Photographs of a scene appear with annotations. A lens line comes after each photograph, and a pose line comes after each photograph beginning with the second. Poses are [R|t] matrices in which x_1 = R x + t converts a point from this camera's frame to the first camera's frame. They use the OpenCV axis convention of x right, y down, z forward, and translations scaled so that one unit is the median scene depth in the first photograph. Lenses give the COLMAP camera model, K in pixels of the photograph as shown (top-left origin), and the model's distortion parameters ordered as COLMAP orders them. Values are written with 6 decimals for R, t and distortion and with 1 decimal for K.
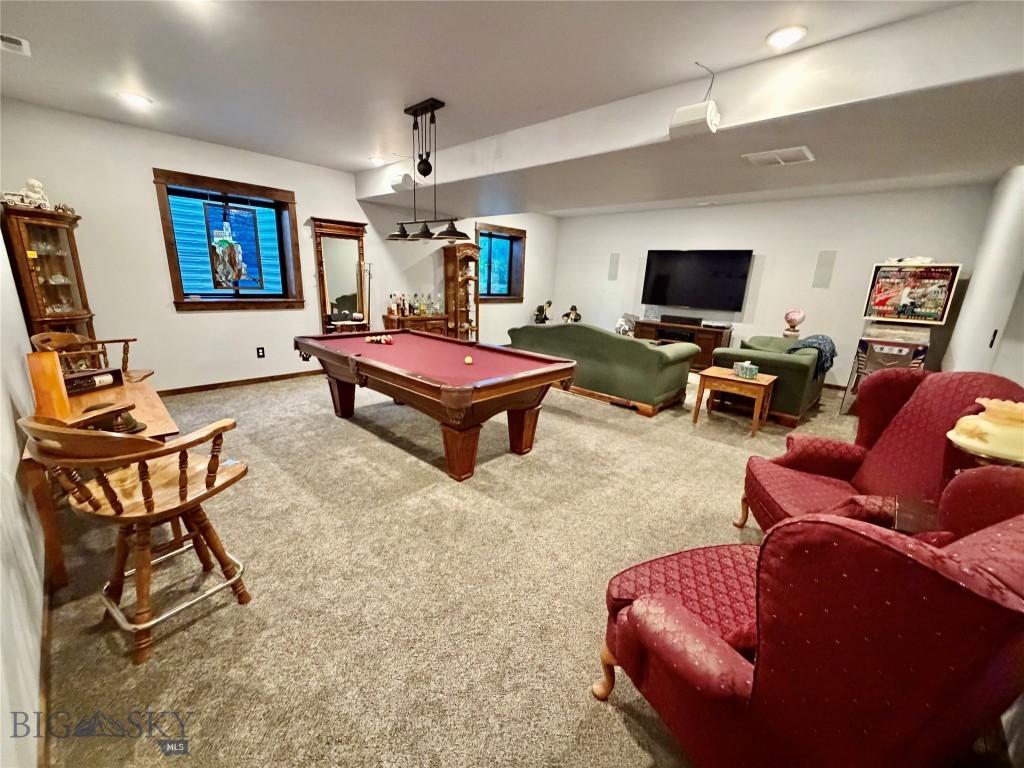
lens RADIAL K [[408.7, 0, 508.8], [0, 408.7, 380.6], [0, 0, 1]] dist [-0.000789, 0.000449]
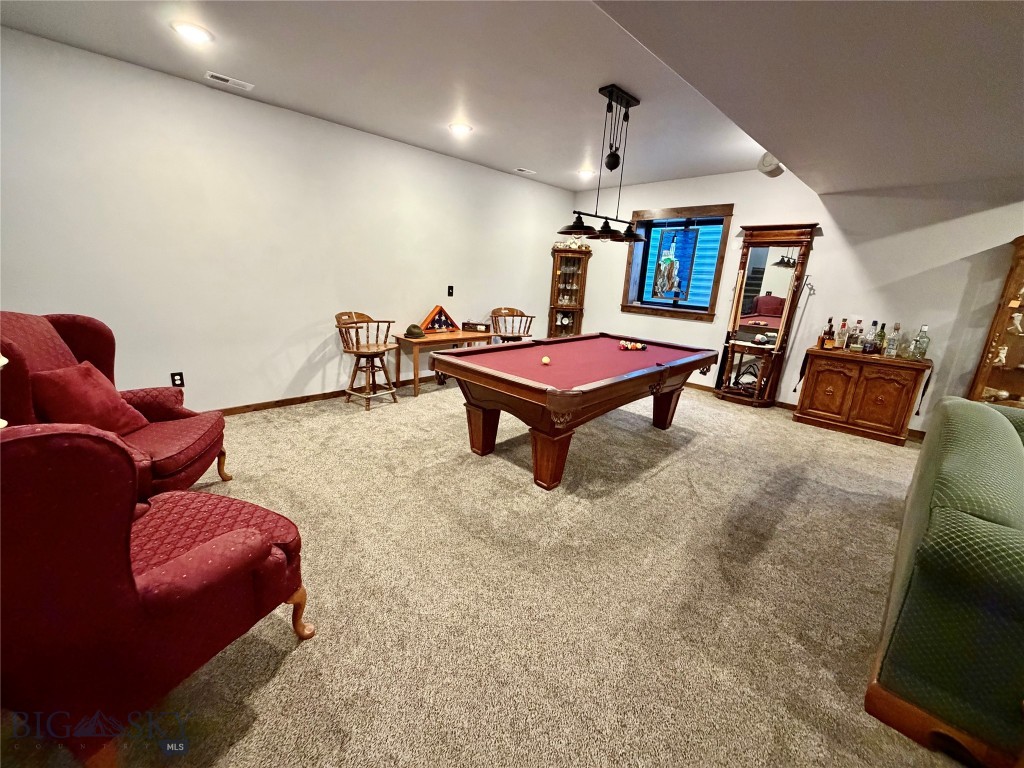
lens RADIAL K [[408.7, 0, 509.0], [0, 408.7, 384.6], [0, 0, 1]] dist [-0.000789, 0.000449]
pose [[-0.034057, 0.219340, -0.975054, 0.483884], [-0.294015, 0.930248, 0.219531, -0.103886], [0.955194, 0.294157, 0.032808, 0.521428]]
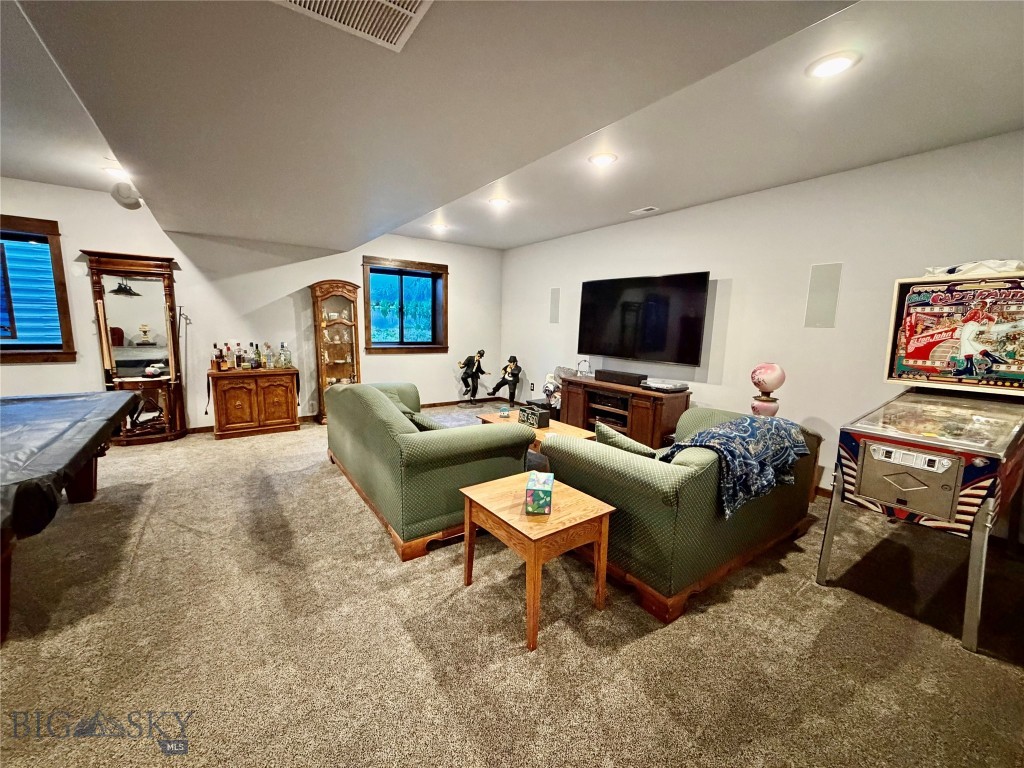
lens RADIAL K [[408.7, 0, 507.3], [0, 408.7, 382.4], [0, 0, 1]] dist [-0.000789, 0.000449]
pose [[0.979797, 0.011720, -0.199652, 0.470227], [-0.034058, 0.993478, -0.108820, -0.074222], [0.197074, 0.113421, 0.973806, 0.373435]]
